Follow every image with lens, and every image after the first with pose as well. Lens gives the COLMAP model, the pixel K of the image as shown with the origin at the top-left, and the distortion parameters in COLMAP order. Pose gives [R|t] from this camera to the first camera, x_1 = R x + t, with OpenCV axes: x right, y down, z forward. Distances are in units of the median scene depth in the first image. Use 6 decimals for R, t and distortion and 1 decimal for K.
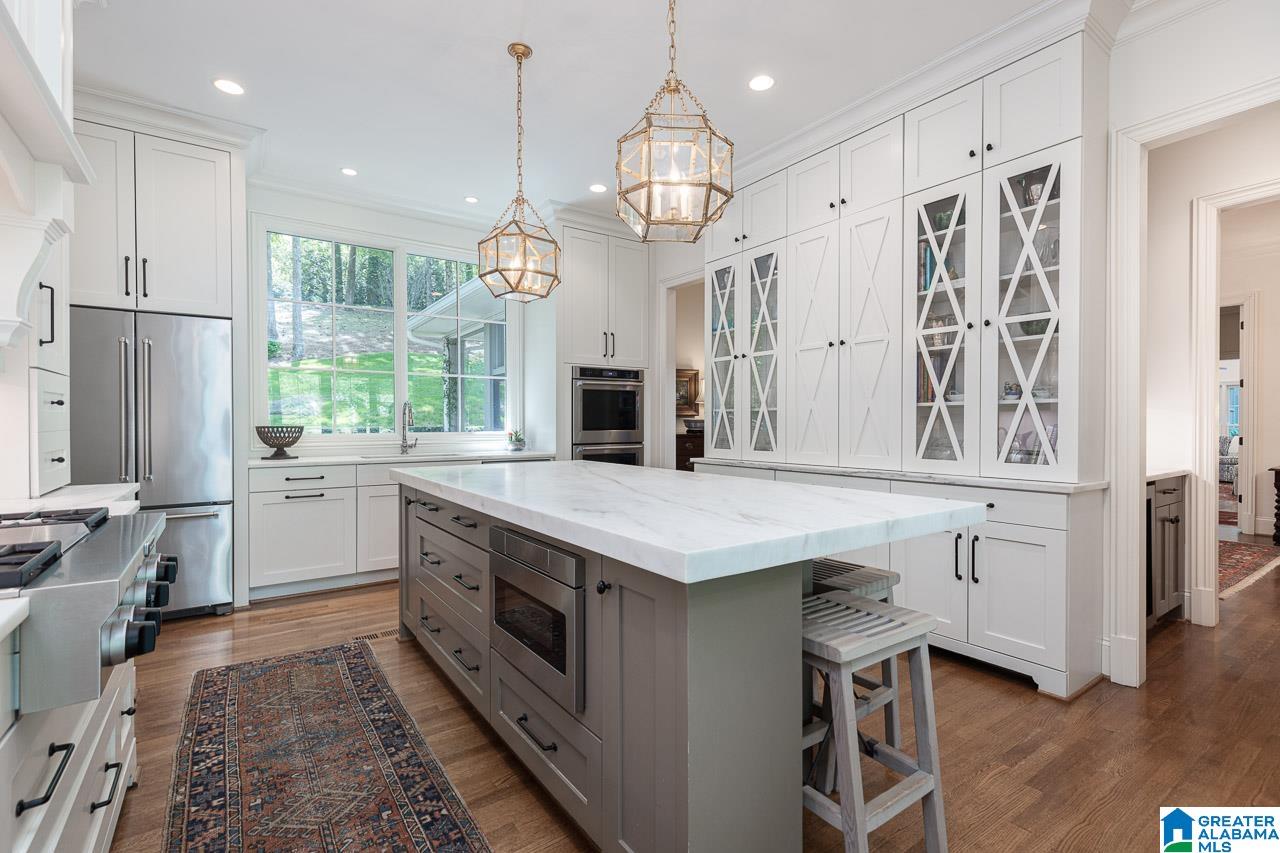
lens RADIAL K [[585.9, 0, 640.0], [0, 585.9, 426.5], [0, 0, 1]] dist [0.019486, -0.004245]
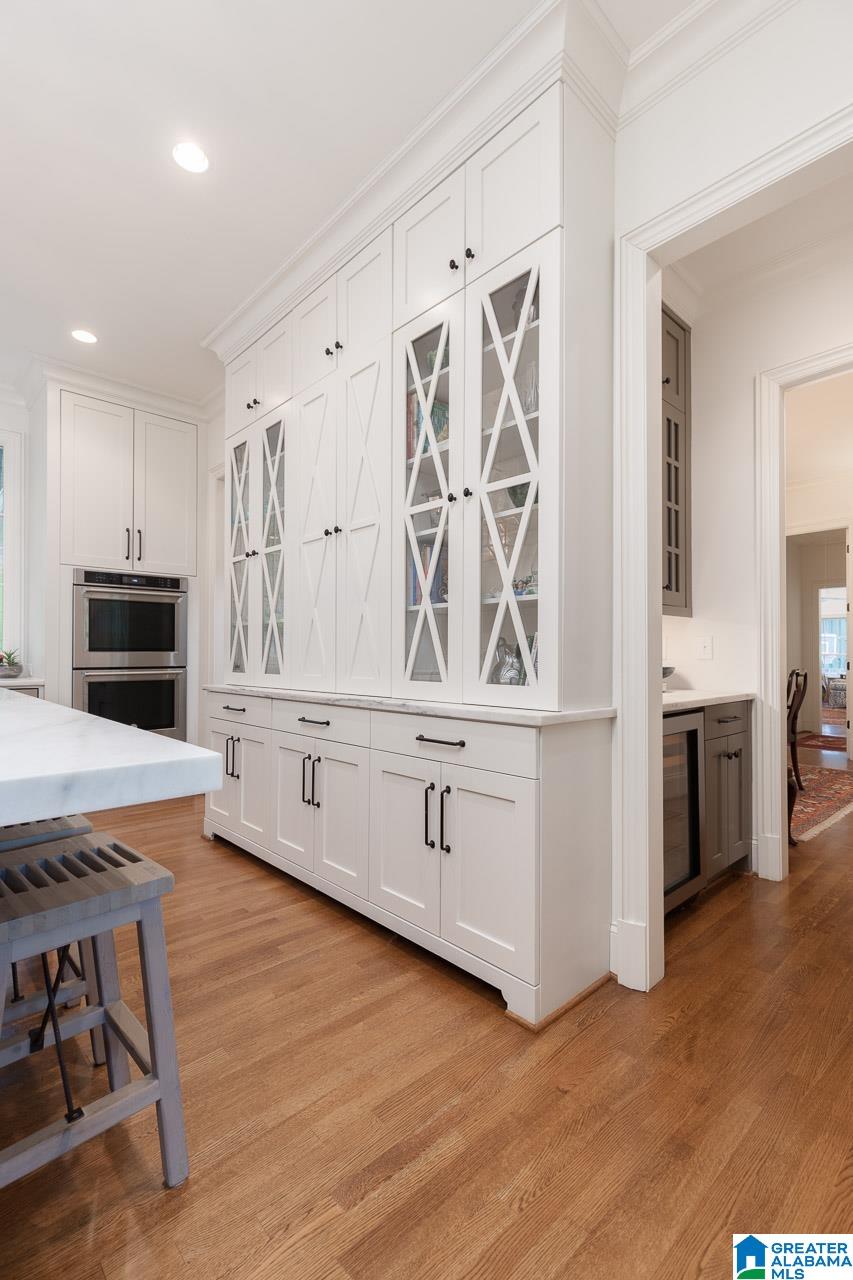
lens RADIAL K [[585.9, 0, 420.6], [0, 585.9, 647.6], [0, 0, 1]] dist [0.019486, -0.004245]
pose [[0.991703, 0.002920, 0.128514, 0.420682], [-0.000607, 0.999837, -0.018032, 0.028051], [-0.128546, 0.017805, 0.991544, 0.278986]]
